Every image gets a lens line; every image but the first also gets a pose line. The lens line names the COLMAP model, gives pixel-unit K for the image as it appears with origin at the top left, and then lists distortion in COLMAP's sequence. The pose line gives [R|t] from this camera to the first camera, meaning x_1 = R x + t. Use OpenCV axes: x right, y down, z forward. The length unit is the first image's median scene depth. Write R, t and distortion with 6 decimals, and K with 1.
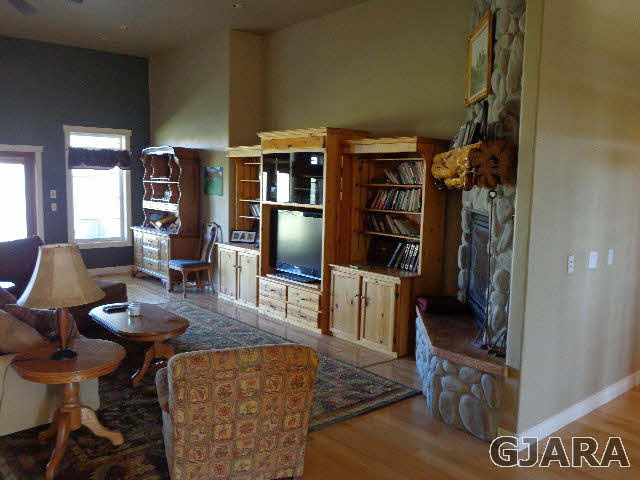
lens RADIAL K [[565.9, 0, 319.7], [0, 565.9, 244.3], [0, 0, 1]] dist [-0.006580, 0.001481]
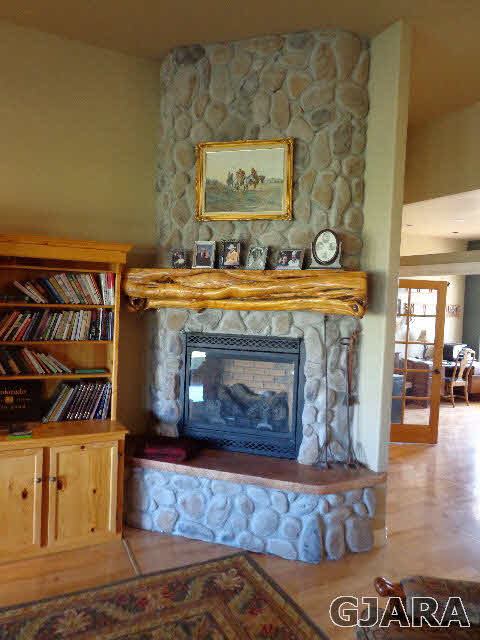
lens RADIAL K [[485.7, 0, 243.4], [0, 485.7, 314.3], [0, 0, 1]] dist [0.013576, -0.007563]
pose [[0.216482, -0.047477, 0.975132, -0.508232], [0.081679, 0.996196, 0.030370, -0.115560], [-0.972864, 0.073074, 0.219536, 0.799857]]
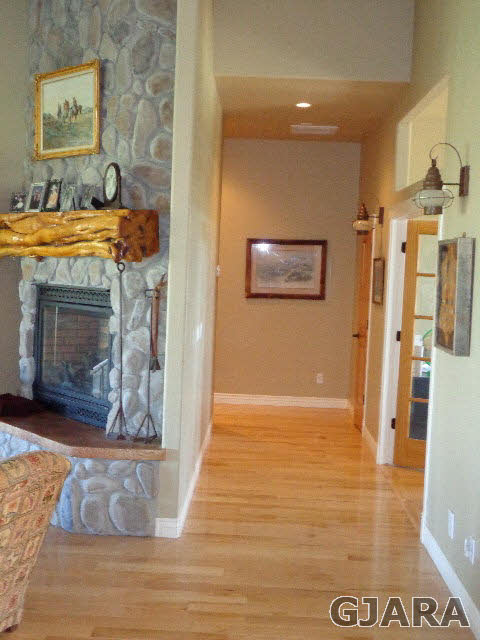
lens RADIAL K [[812.2, 0, 239.3], [0, 812.2, 316.9], [0, 0, 1]] dist [0.035436, 0.000000]
pose [[0.668935, -0.043924, 0.742022, -0.452743], [0.058959, 0.998243, 0.005939, -0.004041], [-0.740979, 0.039776, 0.670349, -0.008145]]
